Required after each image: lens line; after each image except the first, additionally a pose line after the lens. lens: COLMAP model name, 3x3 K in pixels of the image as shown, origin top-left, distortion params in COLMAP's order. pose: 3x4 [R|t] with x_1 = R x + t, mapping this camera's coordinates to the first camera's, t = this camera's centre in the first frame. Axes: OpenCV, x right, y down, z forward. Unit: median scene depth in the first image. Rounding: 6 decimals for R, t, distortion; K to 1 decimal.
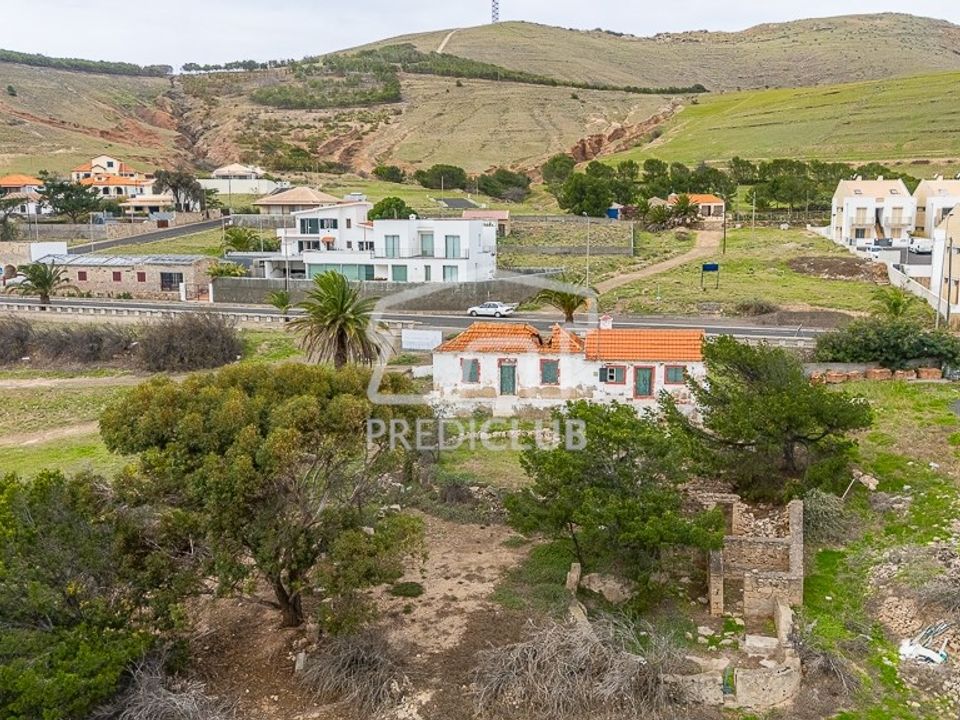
lens RADIAL K [[909.2, 0, 480.0], [0, 909.2, 360.0], [0, 0, 1]] dist [0.001667, 0.000910]
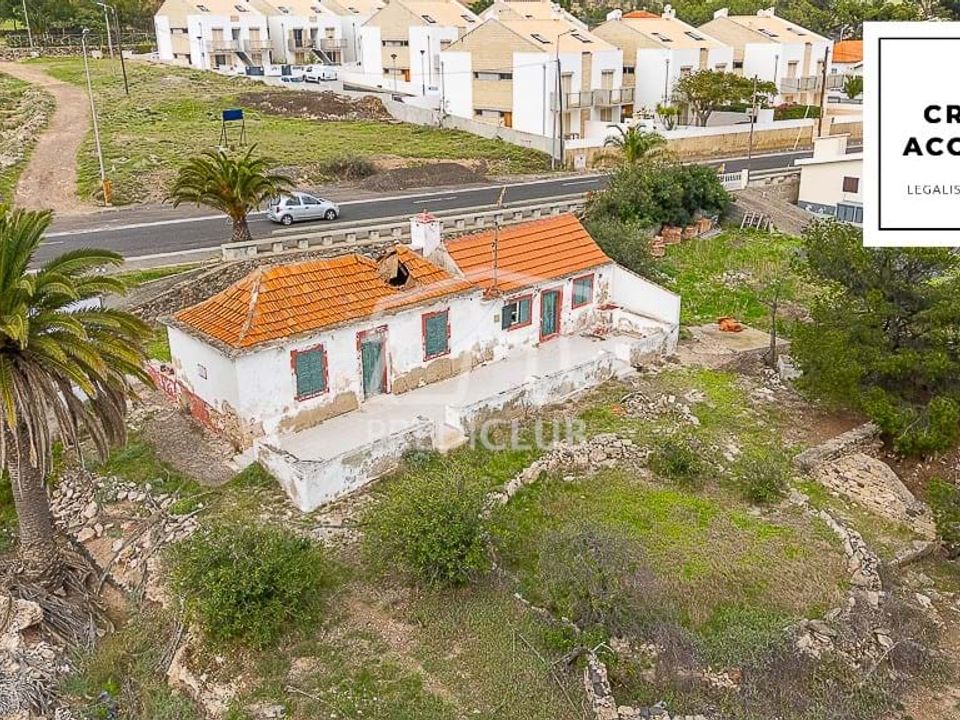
lens RADIAL K [[909.2, 0, 480.0], [0, 909.2, 360.0], [0, 0, 1]] dist [0.001667, 0.000910]
pose [[0.601418, -0.267283, 0.752898, -0.315074], [0.128969, 0.962498, 0.238671, -0.096693], [-0.788456, -0.046440, 0.613335, 0.642431]]
